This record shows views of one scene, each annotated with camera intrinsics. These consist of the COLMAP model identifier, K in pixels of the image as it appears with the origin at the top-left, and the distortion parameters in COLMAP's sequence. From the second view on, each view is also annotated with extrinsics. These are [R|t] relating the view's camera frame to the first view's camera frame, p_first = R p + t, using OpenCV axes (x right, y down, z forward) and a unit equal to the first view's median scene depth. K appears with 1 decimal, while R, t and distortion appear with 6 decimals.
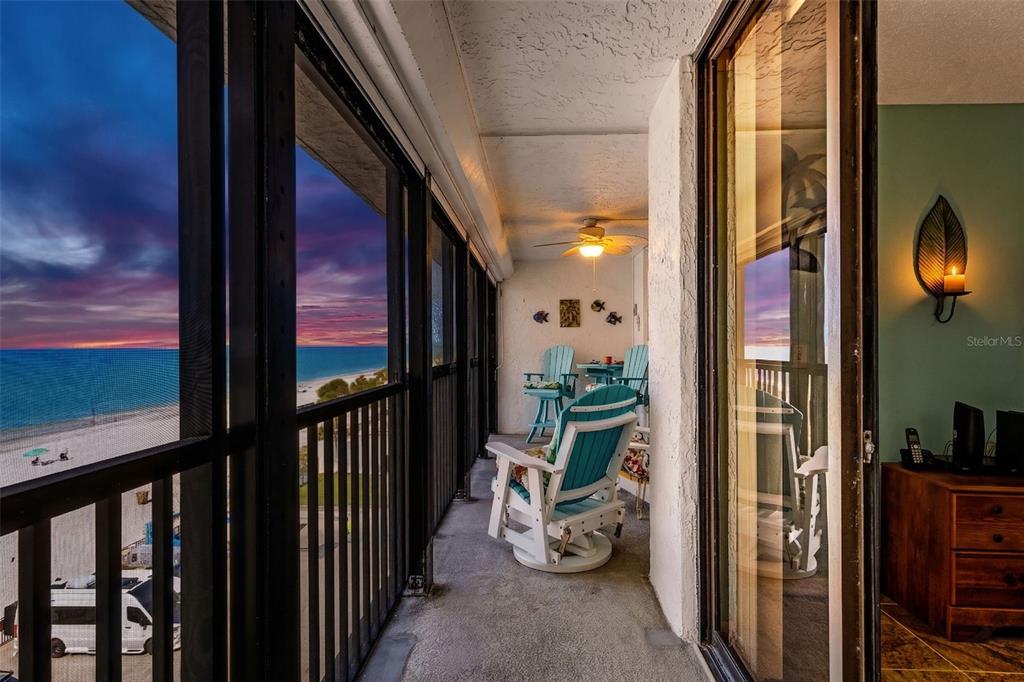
lens RADIAL K [[471.0, 0, 506.4], [0, 471.0, 338.0], [0, 0, 1]] dist [0.002463, -0.000369]
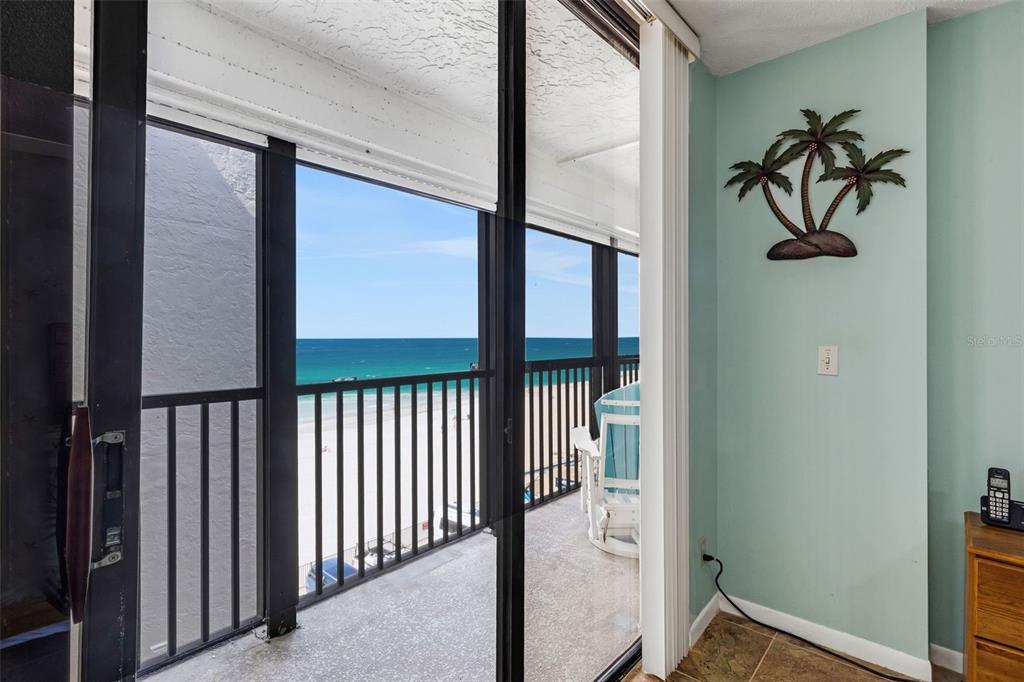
lens RADIAL K [[471.0, 0, 506.4], [0, 471.0, 338.0], [0, 0, 1]] dist [0.002463, -0.000369]
pose [[0.785601, 0.000825, -0.618733, 0.719419], [0.006416, 0.999934, 0.009481, -0.012865], [0.618700, -0.011418, 0.785544, 0.003079]]
